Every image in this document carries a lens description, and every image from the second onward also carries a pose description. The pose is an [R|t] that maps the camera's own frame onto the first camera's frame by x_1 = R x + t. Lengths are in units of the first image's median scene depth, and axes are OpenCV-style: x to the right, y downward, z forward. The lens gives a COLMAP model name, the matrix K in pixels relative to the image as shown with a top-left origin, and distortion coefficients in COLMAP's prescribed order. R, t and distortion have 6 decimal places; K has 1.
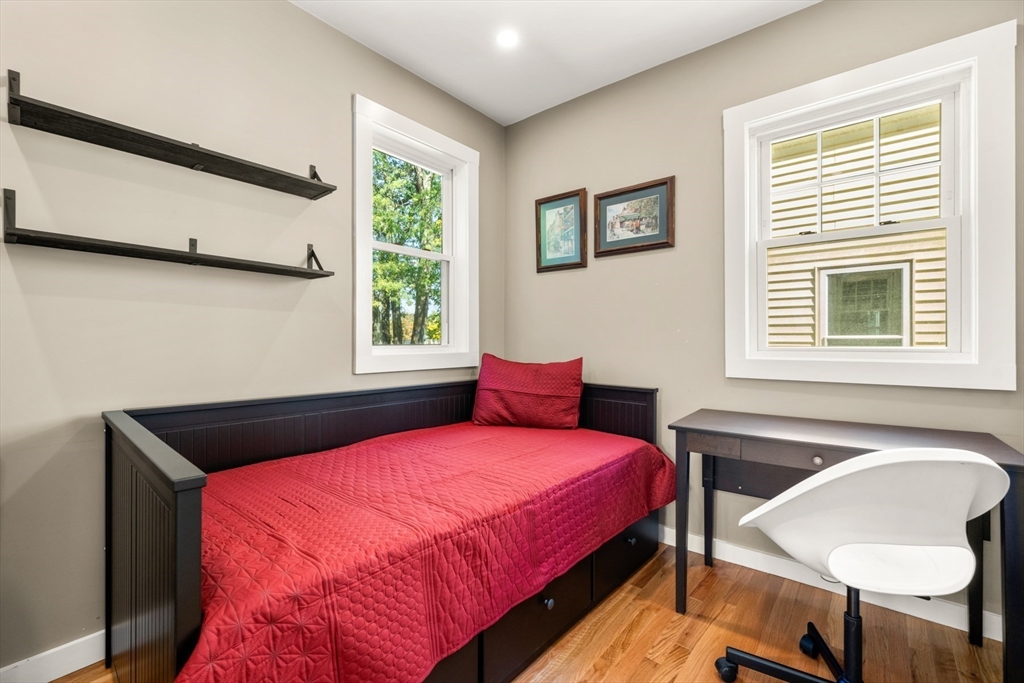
lens RADIAL K [[430.7, 0, 516.0], [0, 430.7, 339.5], [0, 0, 1]] dist [0.001592, -0.000032]
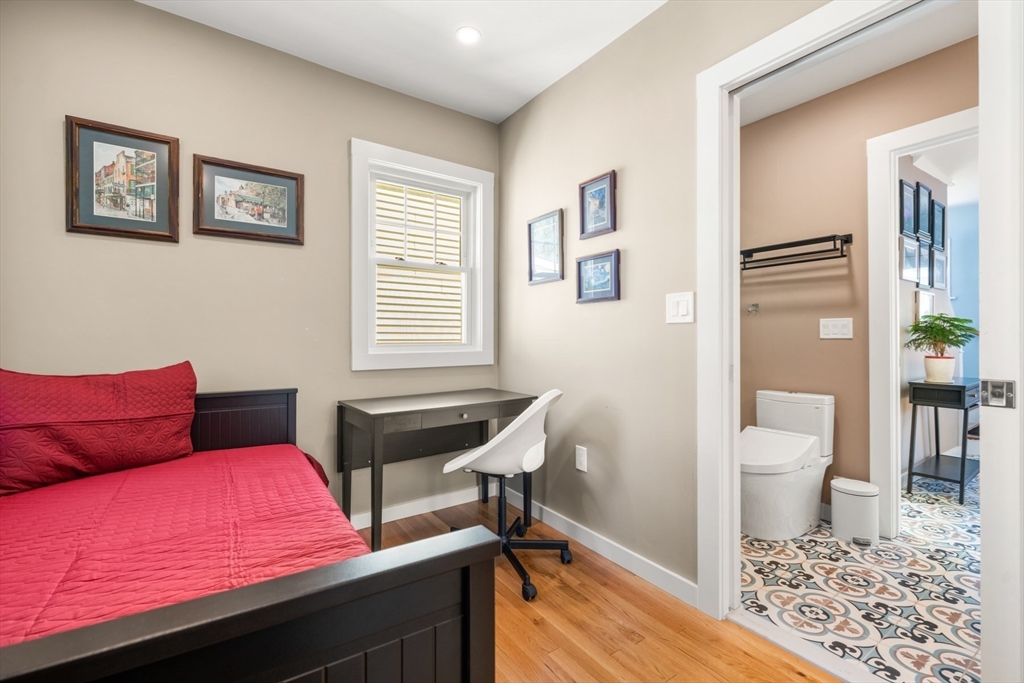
lens RADIAL K [[435.1, 0, 509.7], [0, 435.1, 336.4], [0, 0, 1]] dist [-0.000217, -0.000011]
pose [[0.285899, 0.004040, 0.958251, -0.433138], [0.000274, 0.999991, -0.004298, 0.001204], [-0.958260, 0.001492, 0.285896, 0.232728]]
